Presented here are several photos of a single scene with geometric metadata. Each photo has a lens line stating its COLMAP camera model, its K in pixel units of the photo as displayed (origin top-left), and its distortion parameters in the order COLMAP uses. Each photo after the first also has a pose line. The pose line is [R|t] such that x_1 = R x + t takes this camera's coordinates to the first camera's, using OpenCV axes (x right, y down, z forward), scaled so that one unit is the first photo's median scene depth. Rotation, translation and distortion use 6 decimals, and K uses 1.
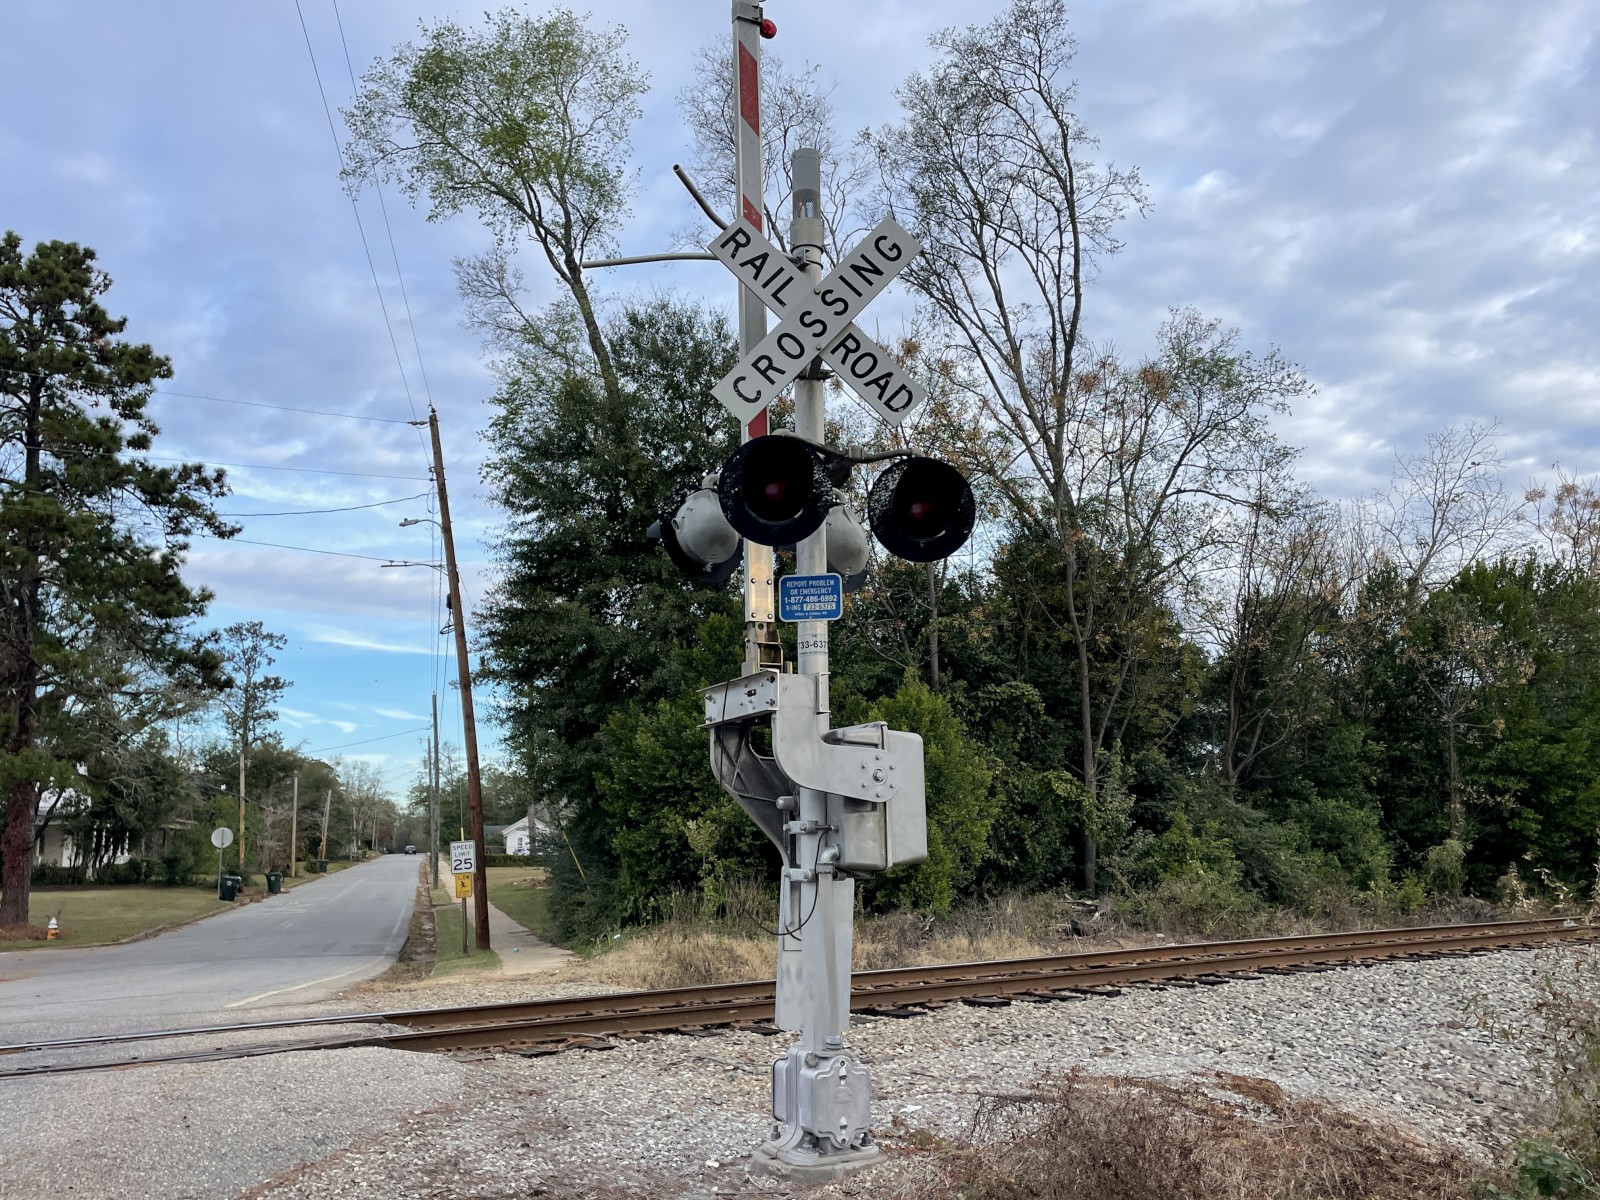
lens RADIAL K [[1332.5, 0, 800.0], [0, 1332.5, 609.3], [0, 0, 1]] dist [0.086974, -0.094315]
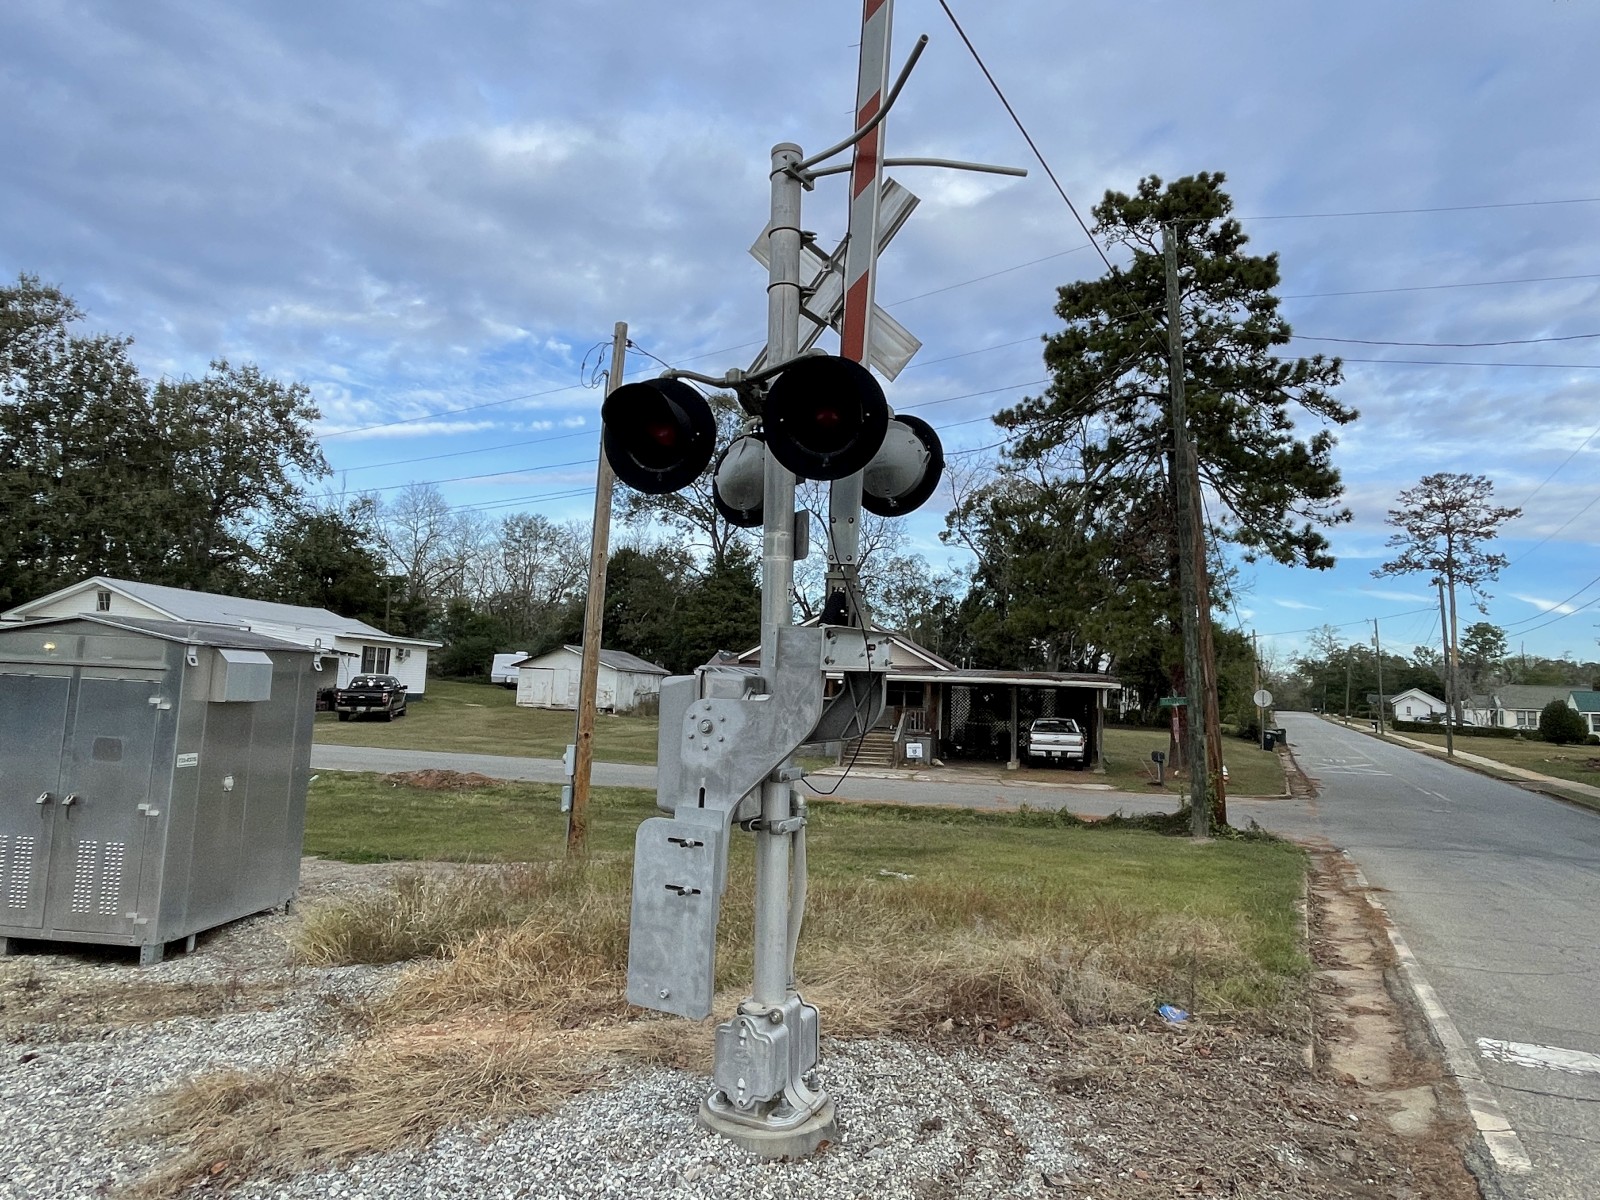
lens RADIAL K [[950.6, 0, 793.0], [0, 950.6, 600.8], [0, 0, 1]] dist [-0.000119, -0.002710]
pose [[0.749778, -0.006402, -0.661659, -0.350135], [0.055209, 0.997072, 0.052914, 0.030537], [0.659383, -0.076203, 0.747935, 0.205337]]
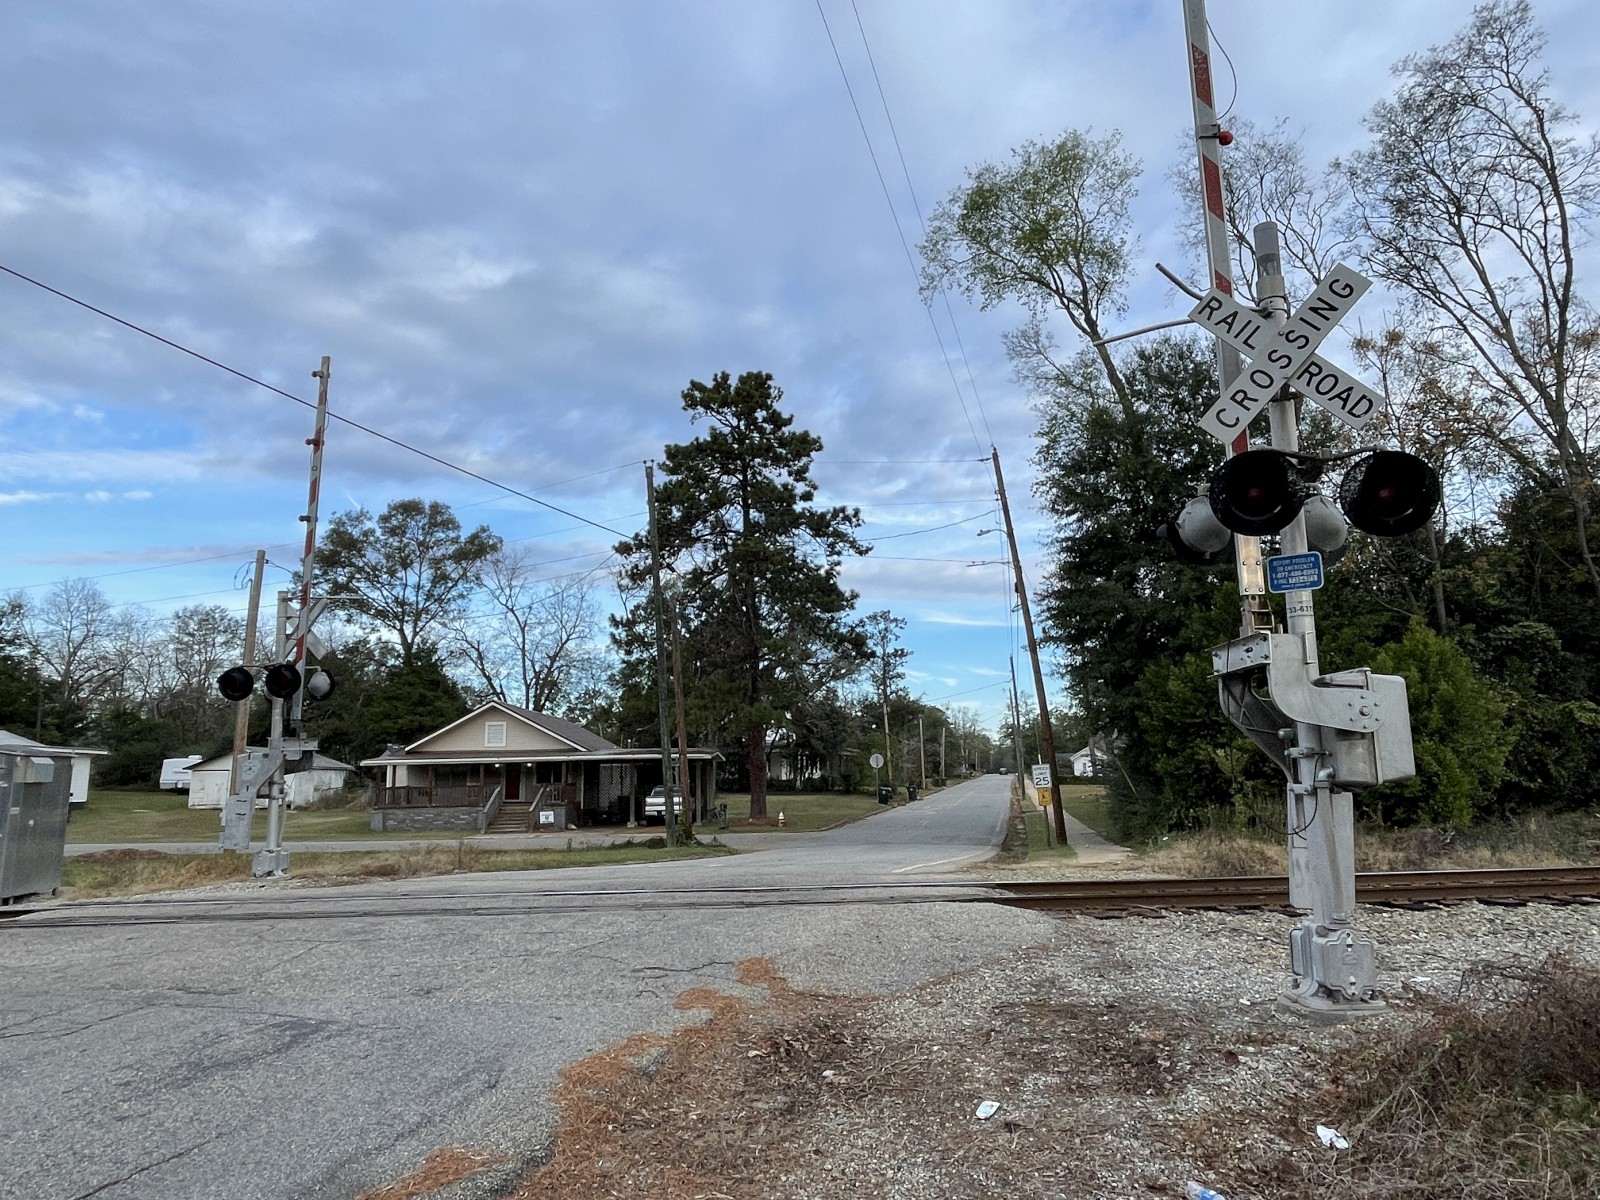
lens RADIAL K [[1021.6, 0, 801.9], [0, 1021.6, 595.3], [0, 0, 1]] dist [0.002490, -0.006215]
pose [[0.891795, -0.071942, -0.446684, 0.004904], [0.074645, 0.997143, -0.011572, -0.002341], [0.446241, -0.023023, 0.894617, -0.018138]]
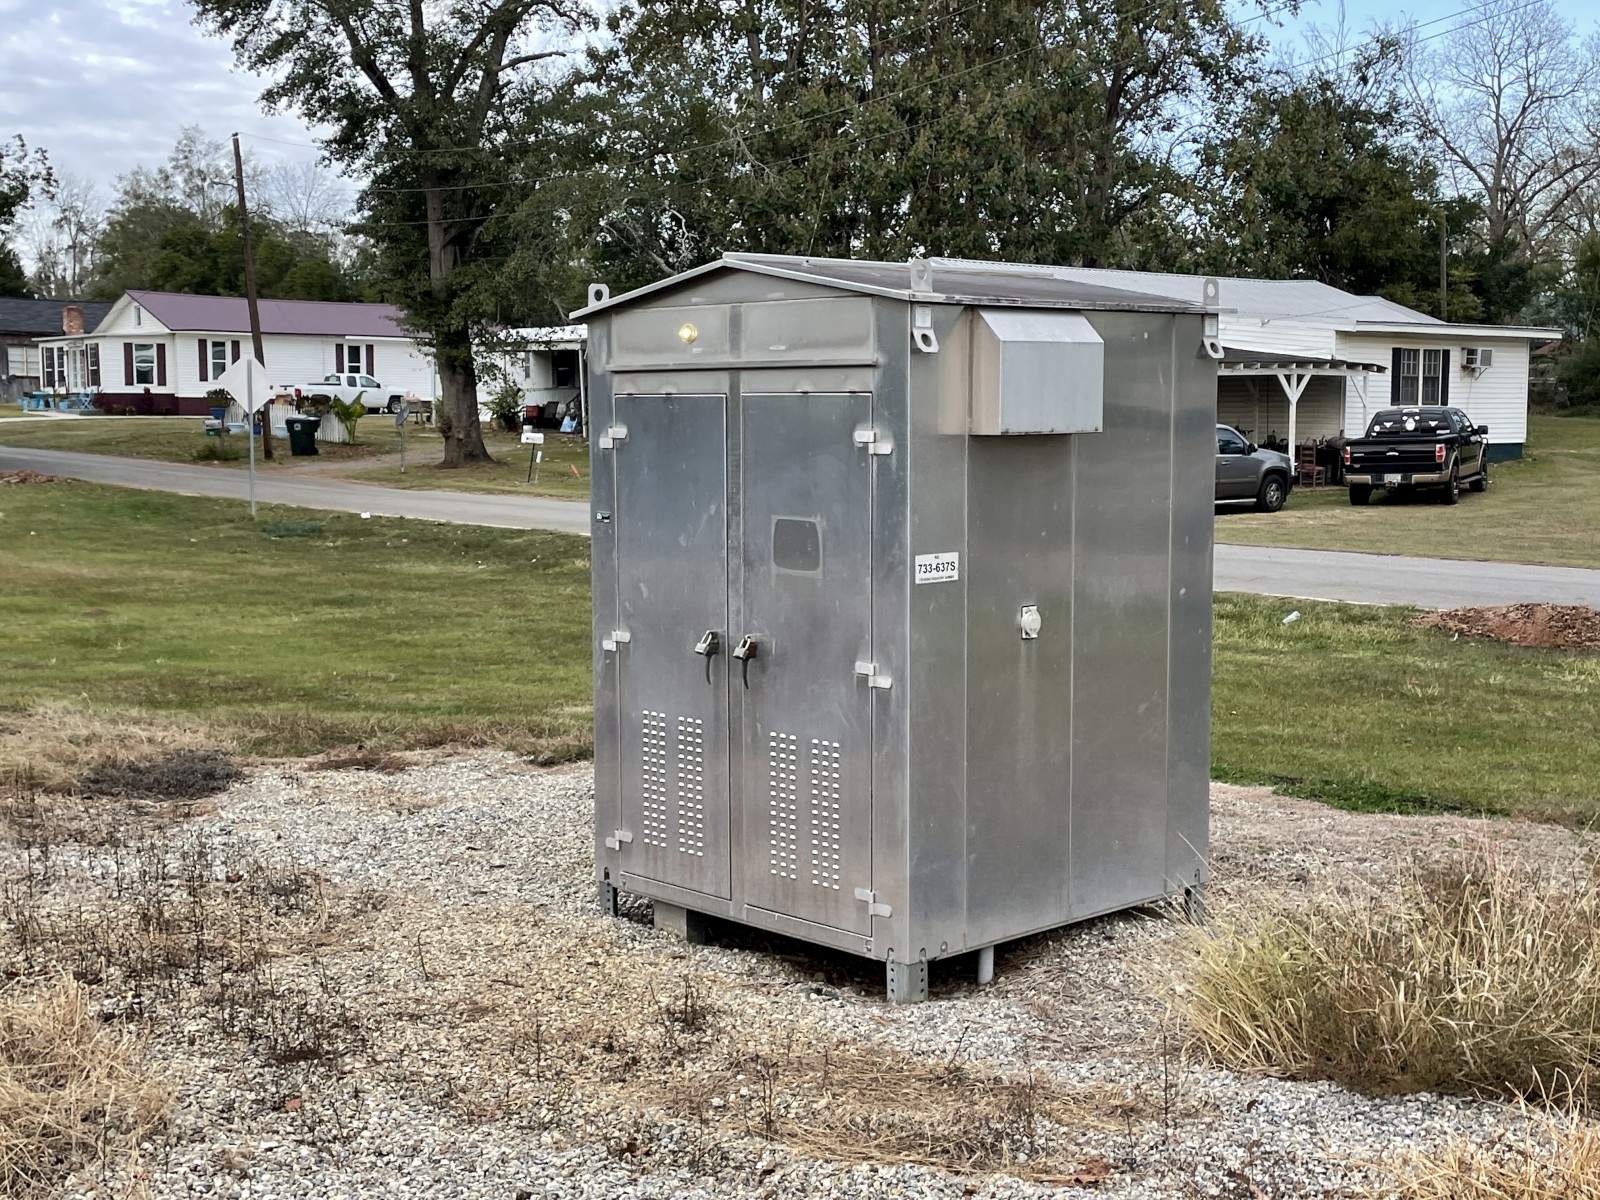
lens RADIAL K [[1976.9, 0, 805.0], [0, 1976.9, 600.2], [0, 0, 1]] dist [0.065332, 0.000000]
pose [[0.131855, 0.115243, -0.984547, -0.409024], [0.172967, 0.975307, 0.137326, 0.045825], [0.976062, -0.188402, 0.108666, 0.242426]]
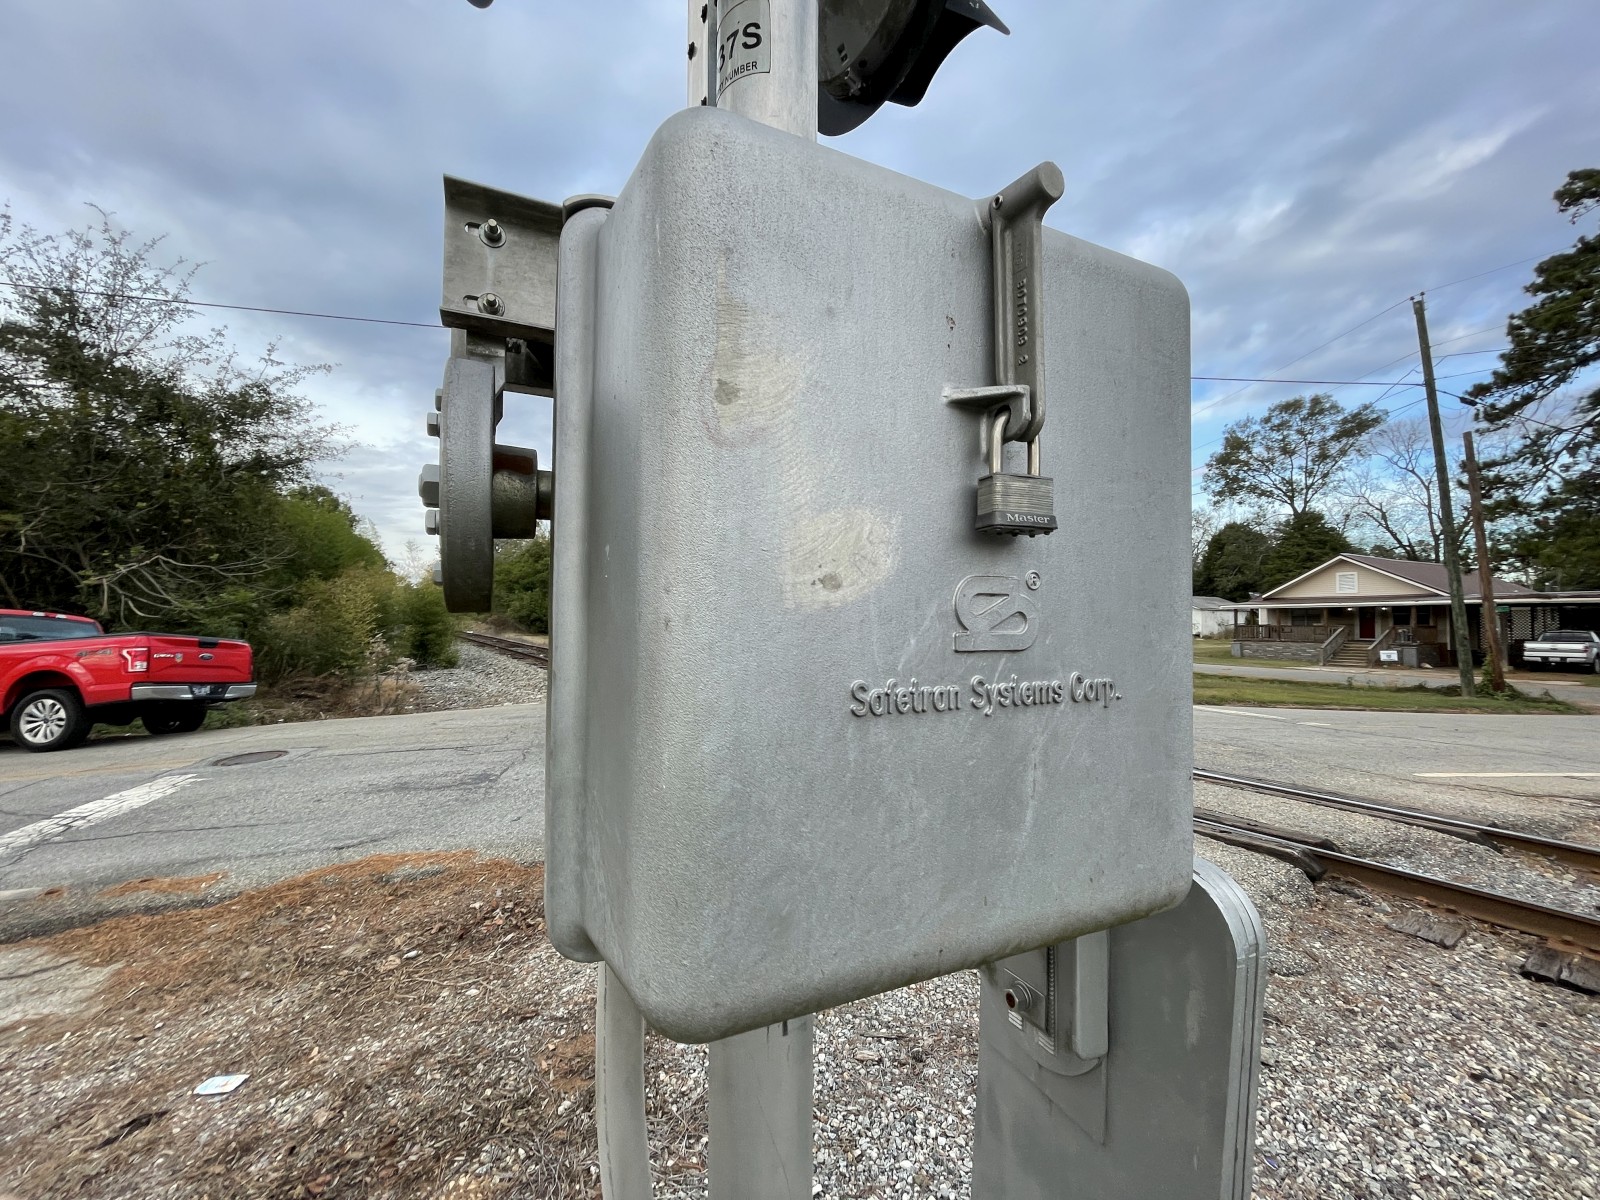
lens RADIAL K [[643.6, 0, 803.2], [0, 643.6, 607.9], [0, 0, 1]] dist [-0.005006, -0.000161]
pose [[-0.002960, 0.005850, -0.999979, 0.029140], [0.170414, 0.985359, 0.005261, 0.027867], [0.985368, -0.170395, -0.003913, 0.197416]]
